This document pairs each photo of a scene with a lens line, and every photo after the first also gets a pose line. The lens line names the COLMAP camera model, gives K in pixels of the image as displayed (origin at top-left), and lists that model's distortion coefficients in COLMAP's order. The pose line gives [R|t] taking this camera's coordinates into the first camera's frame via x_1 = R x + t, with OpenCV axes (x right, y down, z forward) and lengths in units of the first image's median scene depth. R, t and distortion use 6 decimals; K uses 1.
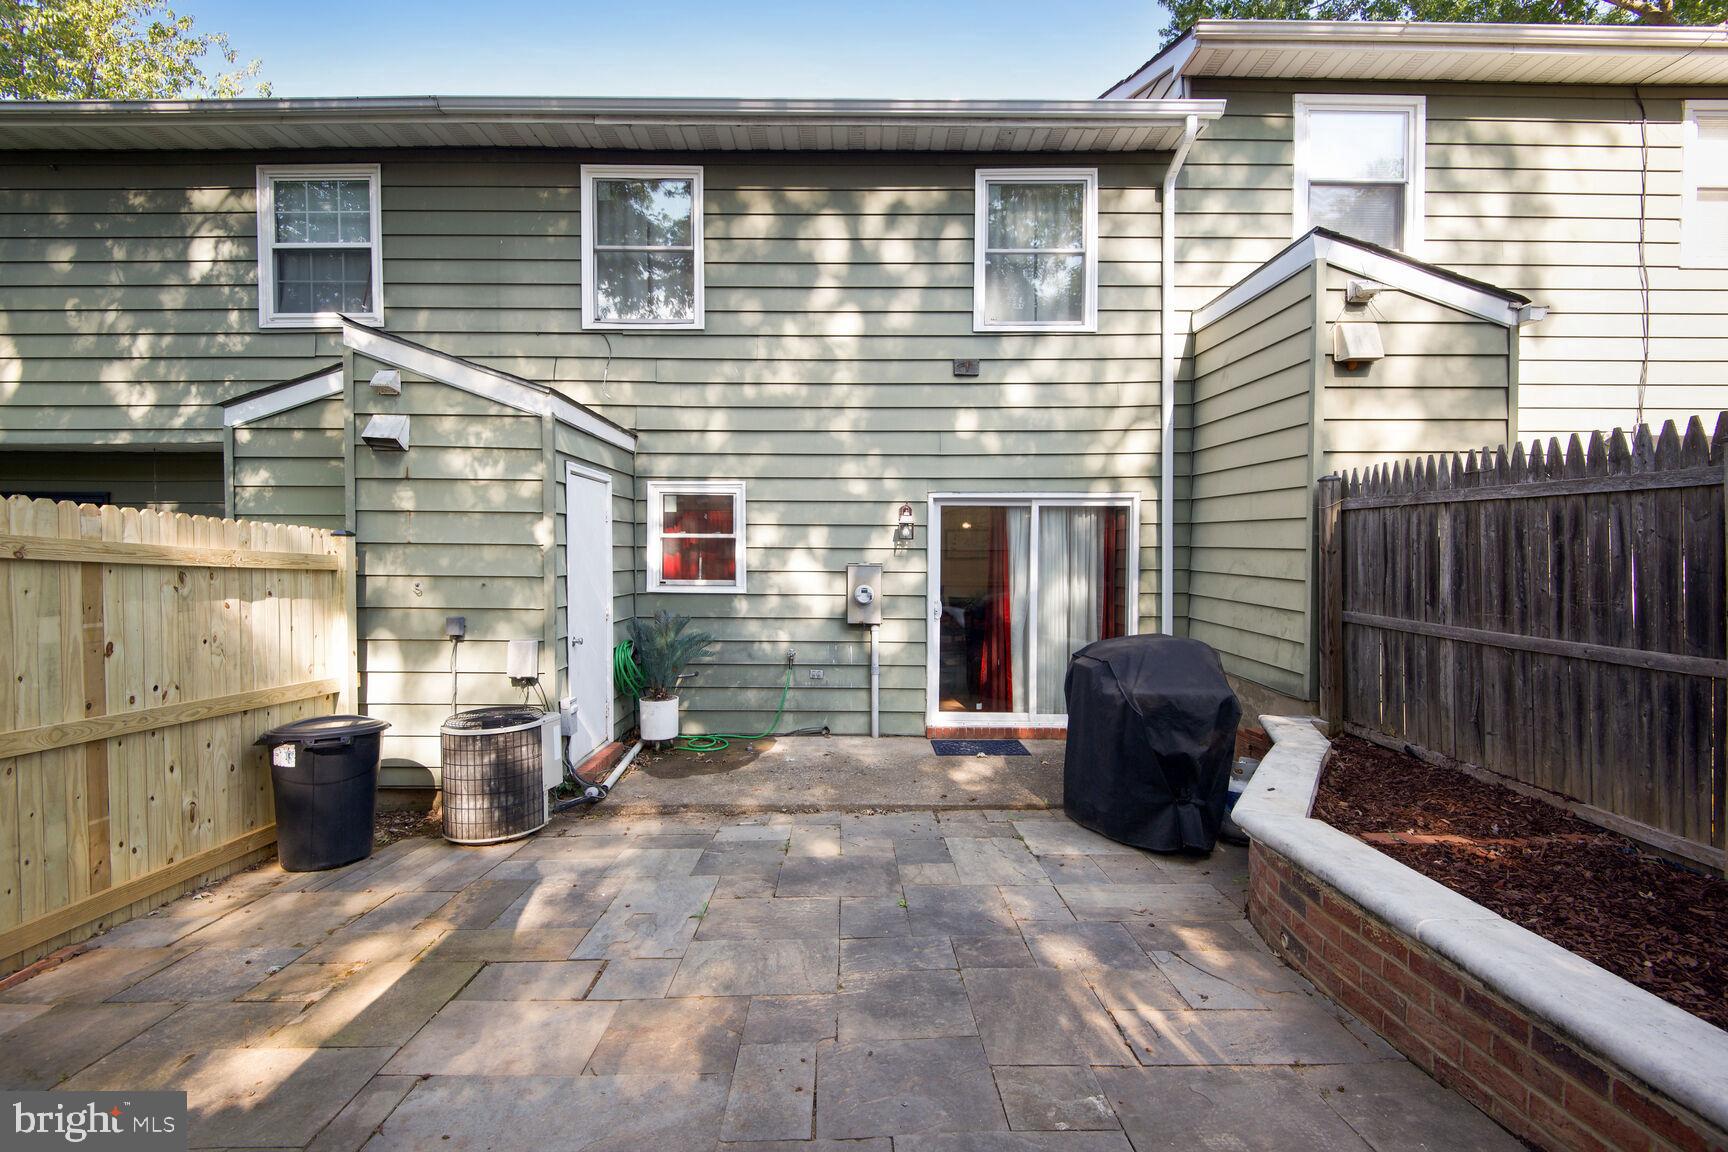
lens RADIAL K [[791.0, 0, 833.5], [0, 791.0, 598.9], [0, 0, 1]] dist [0.025443, -0.019035]
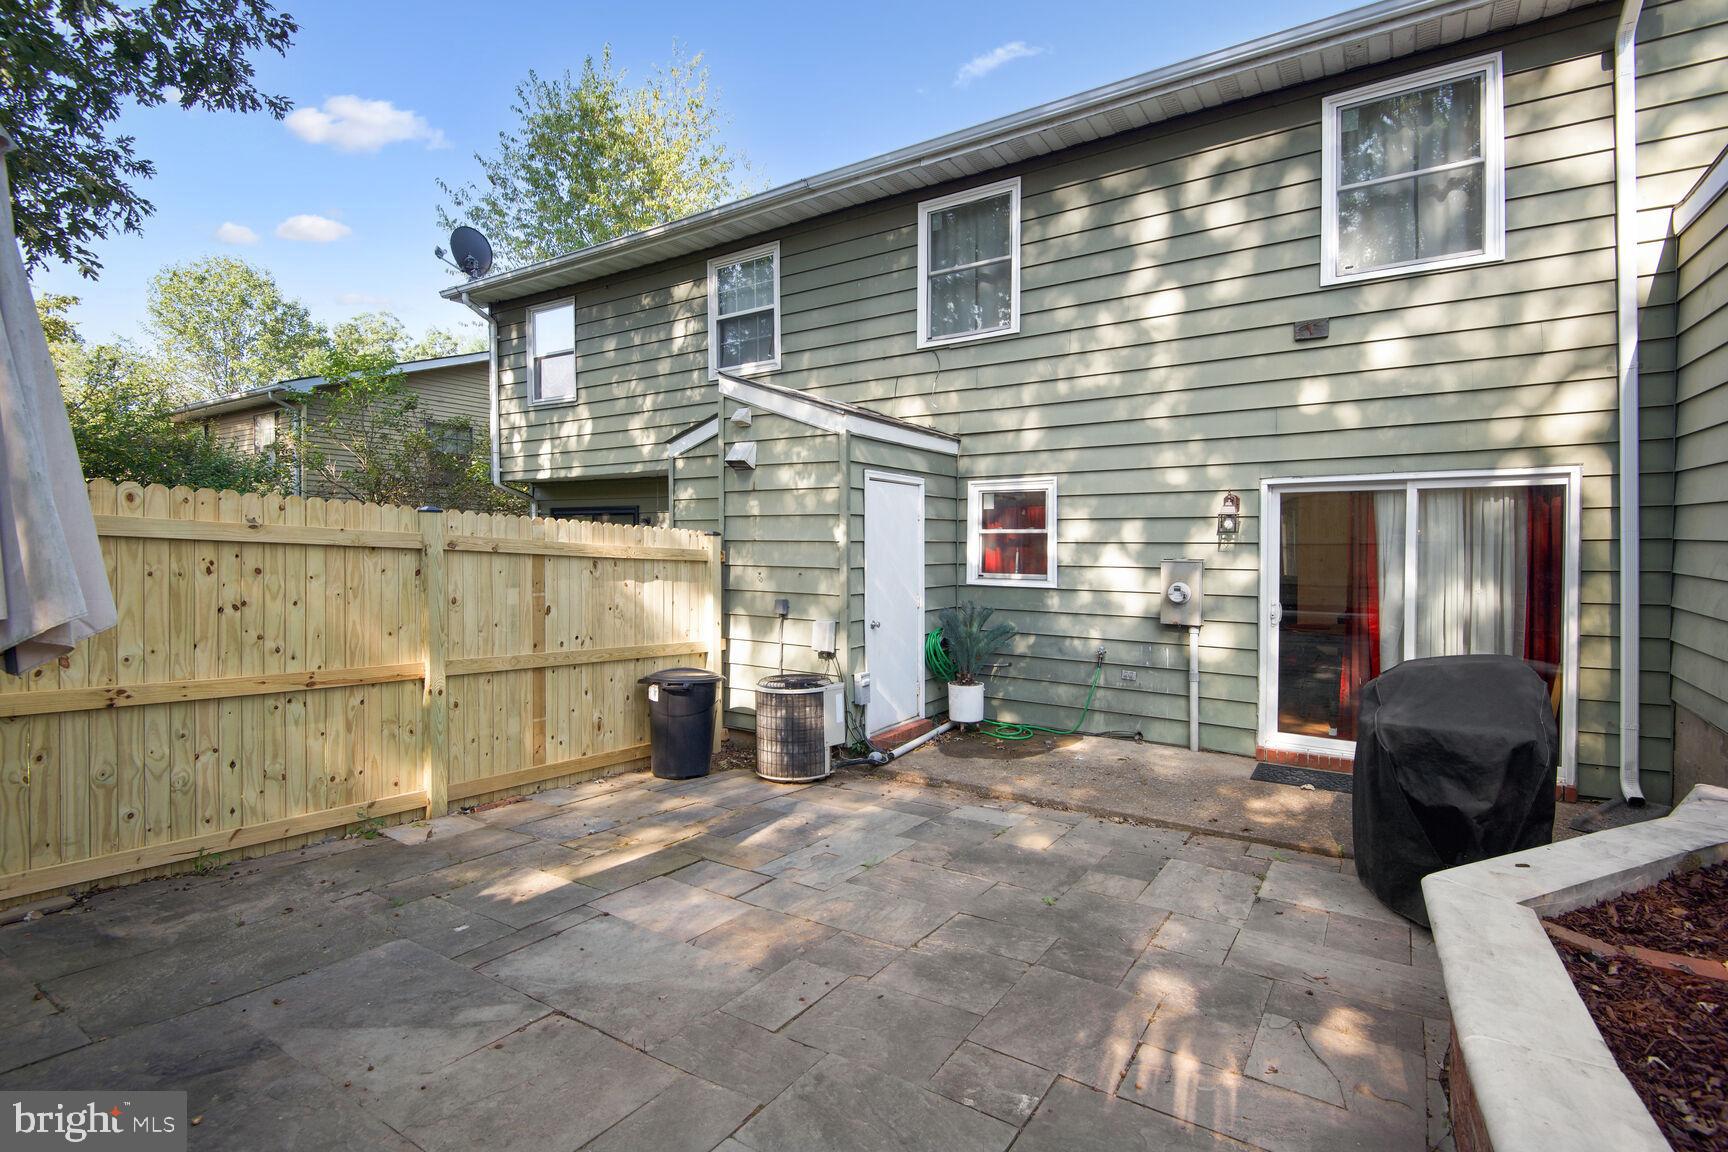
lens RADIAL K [[791.0, 0, 849.4], [0, 791.0, 592.3], [0, 0, 1]] dist [0.025443, -0.019035]
pose [[0.835682, 0.031179, -0.548327, 0.255067], [-0.031904, 0.999457, 0.008207, -0.001997], [0.548286, 0.010635, 0.836223, 0.015534]]
